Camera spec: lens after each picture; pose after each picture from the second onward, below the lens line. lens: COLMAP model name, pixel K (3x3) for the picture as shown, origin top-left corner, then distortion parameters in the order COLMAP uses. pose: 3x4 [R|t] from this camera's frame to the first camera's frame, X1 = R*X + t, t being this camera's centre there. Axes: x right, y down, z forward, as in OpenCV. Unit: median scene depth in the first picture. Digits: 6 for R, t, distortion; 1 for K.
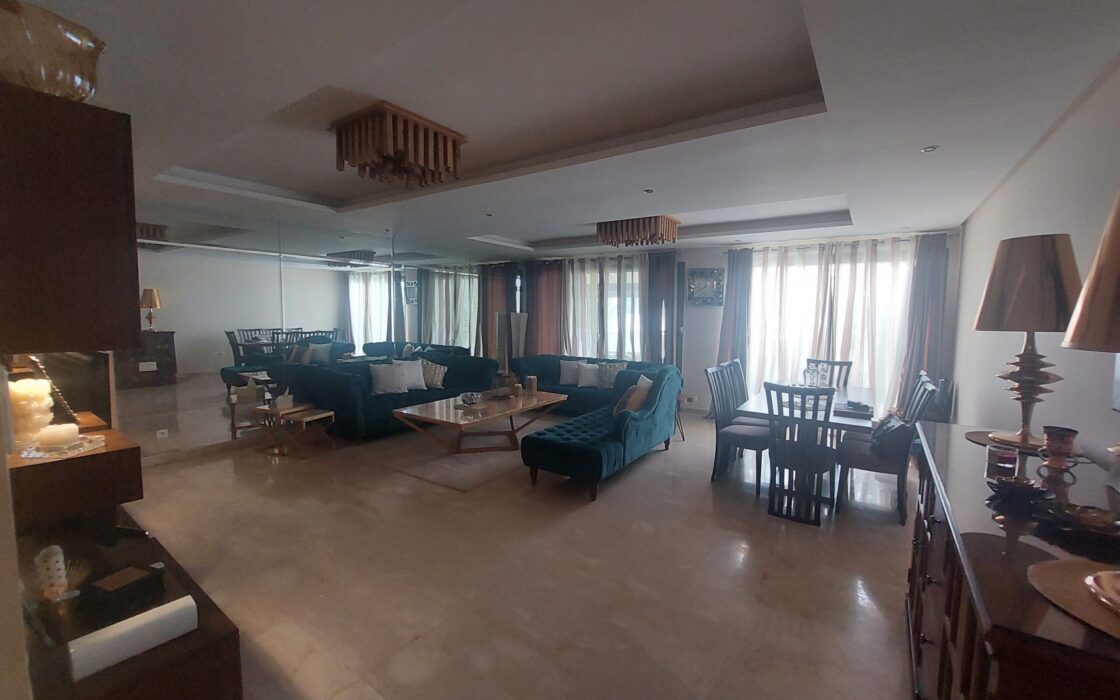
lens RADIAL K [[443.2, 0, 566.2], [0, 443.2, 342.7], [0, 0, 1]] dist [-0.016926, -0.000508]
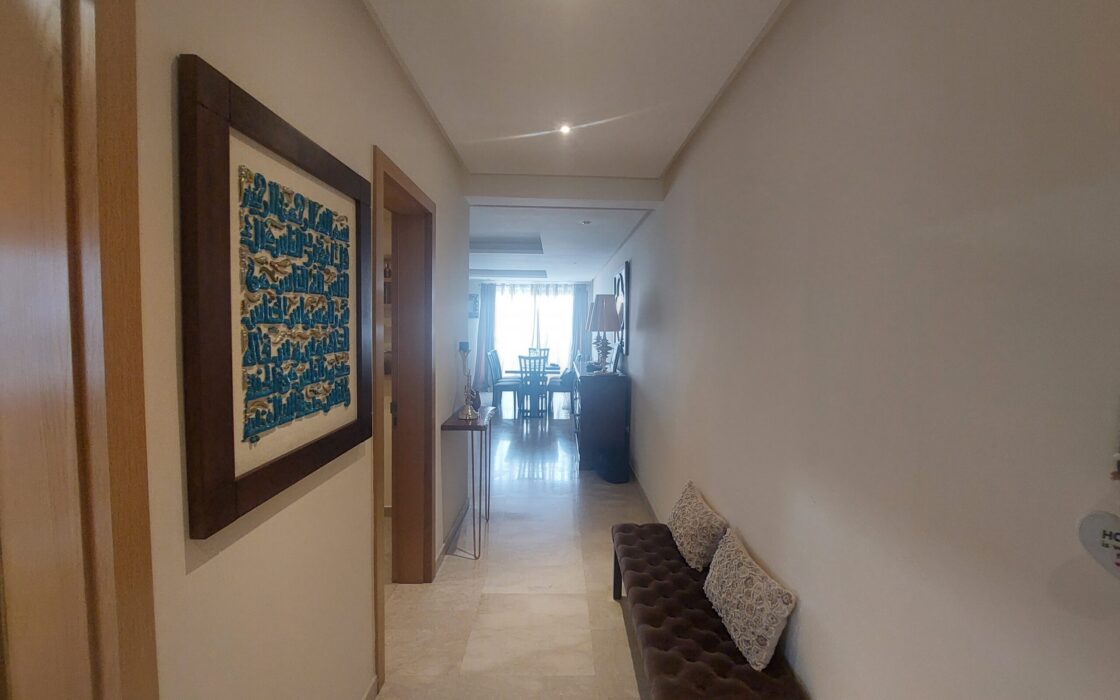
lens RADIAL K [[443.2, 0, 560.2], [0, 443.2, 348.0], [0, 0, 1]] dist [-0.016926, -0.000508]
pose [[0.811459, -0.034434, 0.583394, -0.435276], [0.036850, 0.999291, 0.007726, 0.029074], [-0.583247, 0.015229, 0.812152, -0.592392]]
